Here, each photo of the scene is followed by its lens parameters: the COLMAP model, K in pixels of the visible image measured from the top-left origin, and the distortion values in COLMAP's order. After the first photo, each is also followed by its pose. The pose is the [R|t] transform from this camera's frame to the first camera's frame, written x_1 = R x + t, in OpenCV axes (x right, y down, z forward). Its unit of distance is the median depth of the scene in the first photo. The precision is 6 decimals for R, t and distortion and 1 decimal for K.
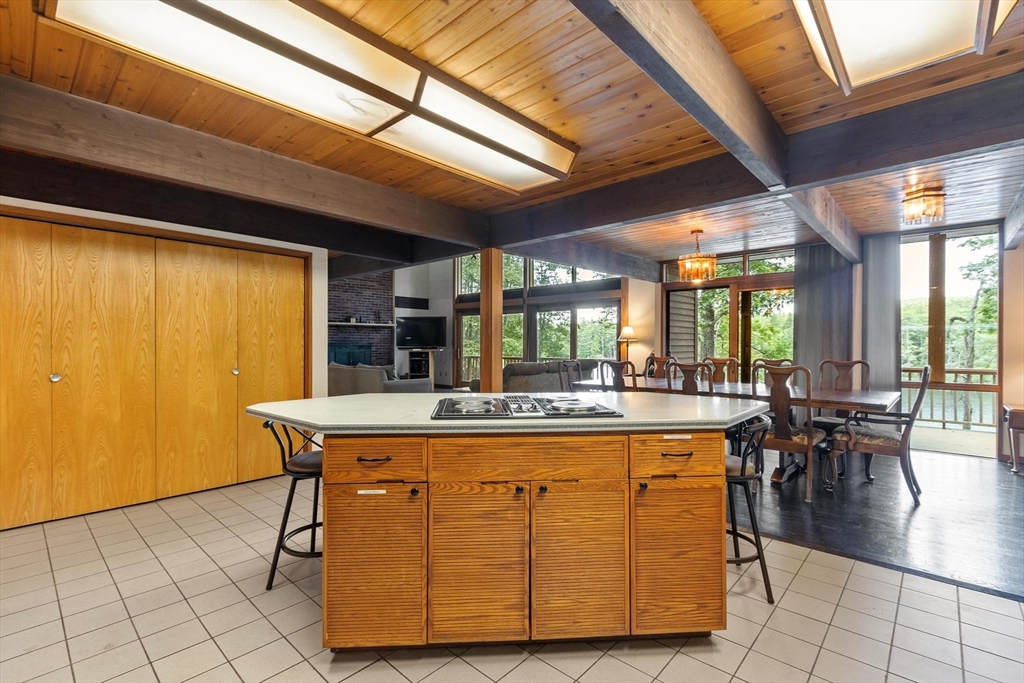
lens RADIAL K [[459.5, 0, 513.2], [0, 459.5, 344.4], [0, 0, 1]] dist [0.001403, 0.000210]
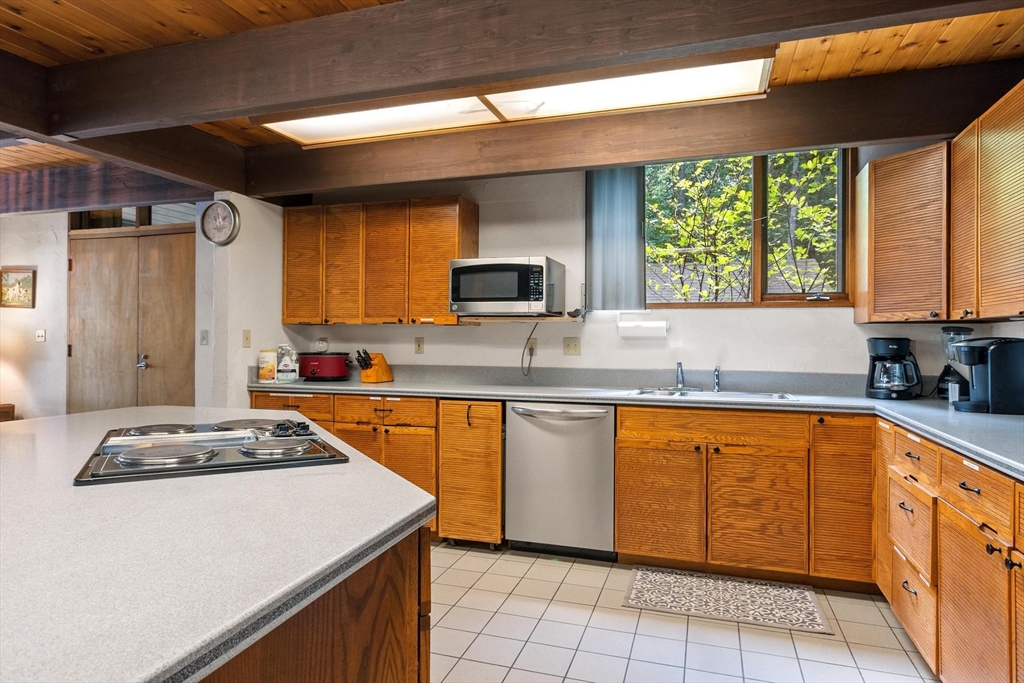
lens RADIAL K [[616.2, 0, 509.6], [0, 616.2, 339.0], [0, 0, 1]] dist [0.021728, -0.000061]
pose [[-0.399330, 0.000949, 0.916807, -0.752744], [-0.008311, 0.999955, -0.004655, 0.011501], [-0.916769, -0.009478, -0.399304, 0.724572]]
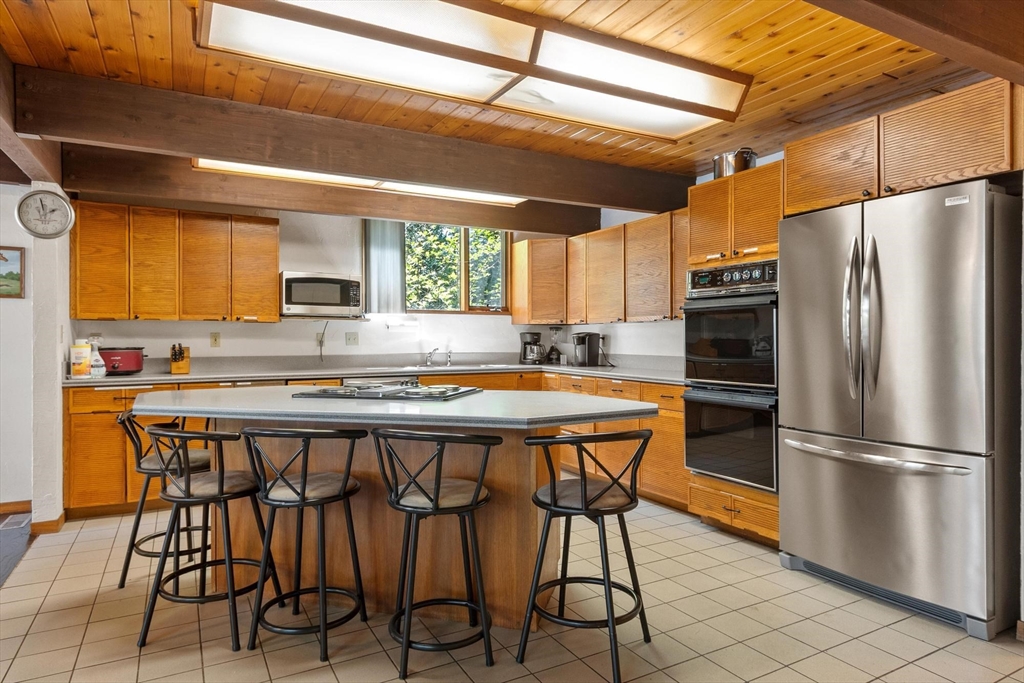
lens RADIAL K [[616.2, 0, 509.4], [0, 616.2, 340.0], [0, 0, 1]] dist [0.021728, -0.000061]
pose [[-0.945367, -0.000320, 0.326007, -0.603538], [0.000440, 0.999997, 0.002257, 0.020309], [-0.326007, 0.002278, -0.945365, 1.788799]]
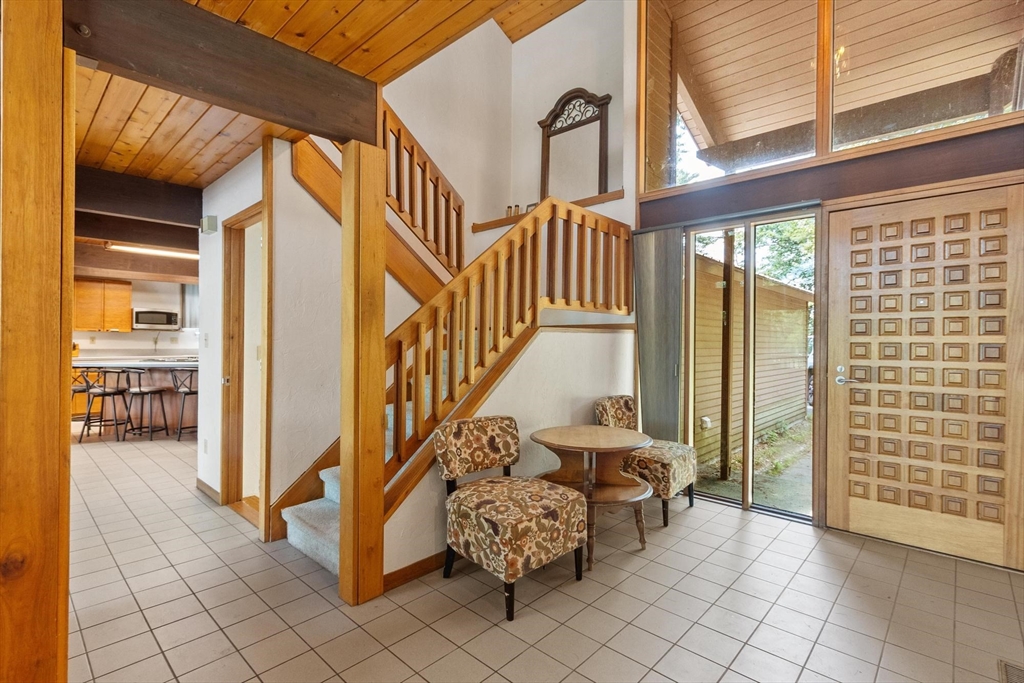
lens RADIAL K [[480.9, 0, 511.0], [0, 480.9, 341.8], [0, 0, 1]] dist [-0.000651, -0.000232]
pose [[-0.999942, -0.007535, 0.007720, -1.703637], [-0.007545, 0.999971, -0.001236, 0.015521], [-0.007710, -0.001294, -0.999969, 3.197142]]
